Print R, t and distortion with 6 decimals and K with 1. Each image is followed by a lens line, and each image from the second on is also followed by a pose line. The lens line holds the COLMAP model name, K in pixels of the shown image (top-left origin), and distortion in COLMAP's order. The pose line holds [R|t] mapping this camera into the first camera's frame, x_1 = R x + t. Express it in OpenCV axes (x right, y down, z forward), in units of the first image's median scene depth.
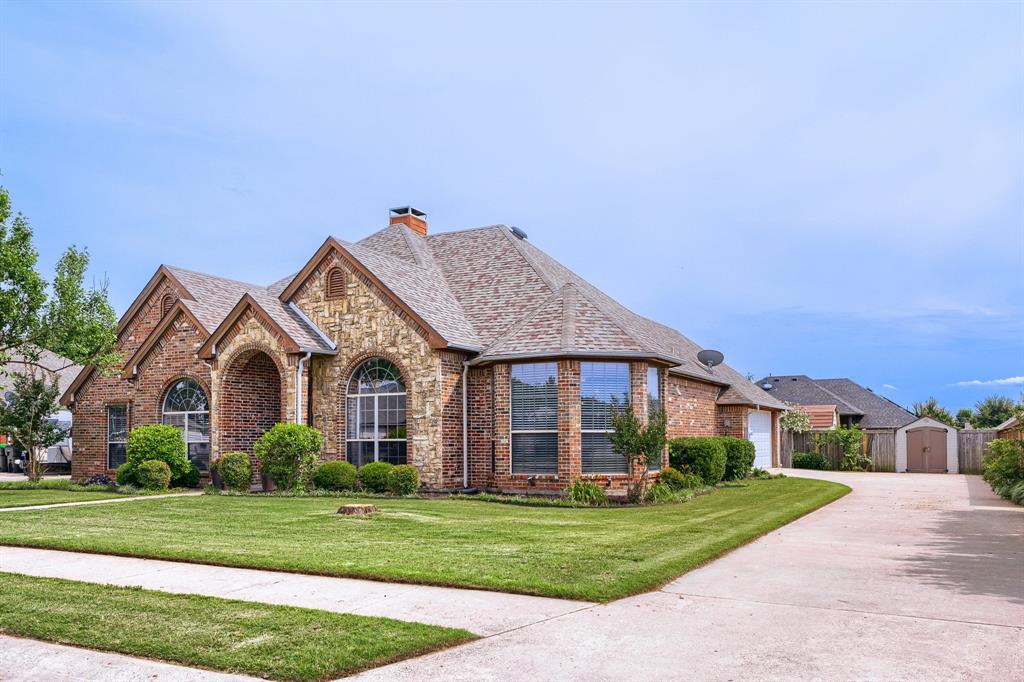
lens RADIAL K [[468.4, 0, 511.8], [0, 468.4, 336.1], [0, 0, 1]] dist [-0.000621, 0.000194]
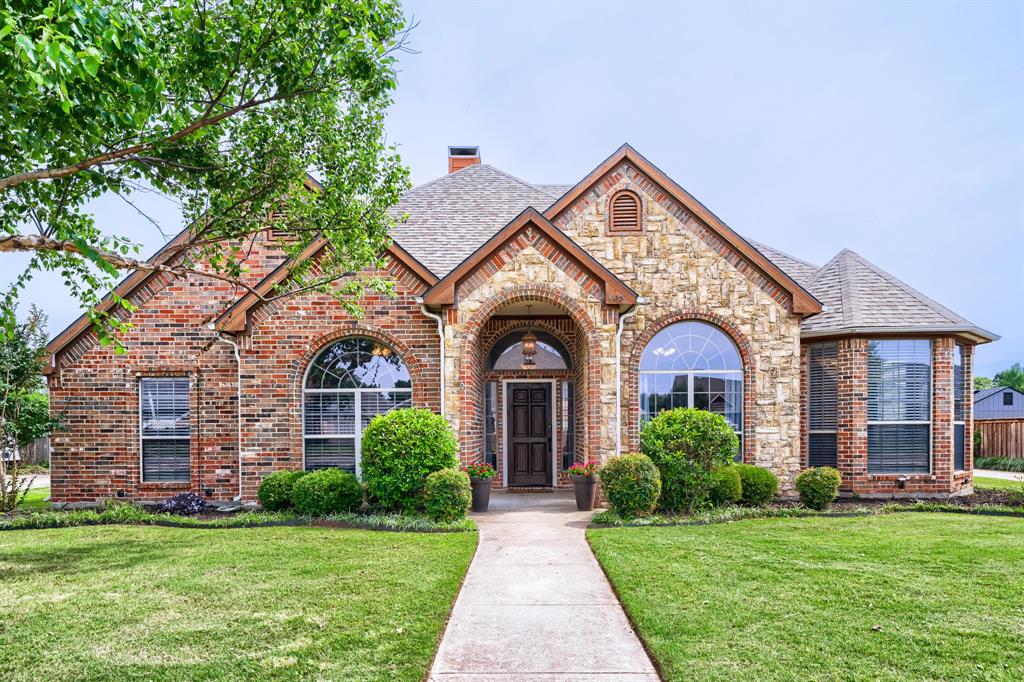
lens RADIAL K [[468.4, 0, 512.1], [0, 468.4, 347.3], [0, 0, 1]] dist [-0.000621, 0.000194]
pose [[0.953947, 0.051634, 0.295499, -0.785733], [-0.063946, 0.997435, 0.032150, 0.082962], [-0.293081, -0.049565, 0.954802, 0.391681]]
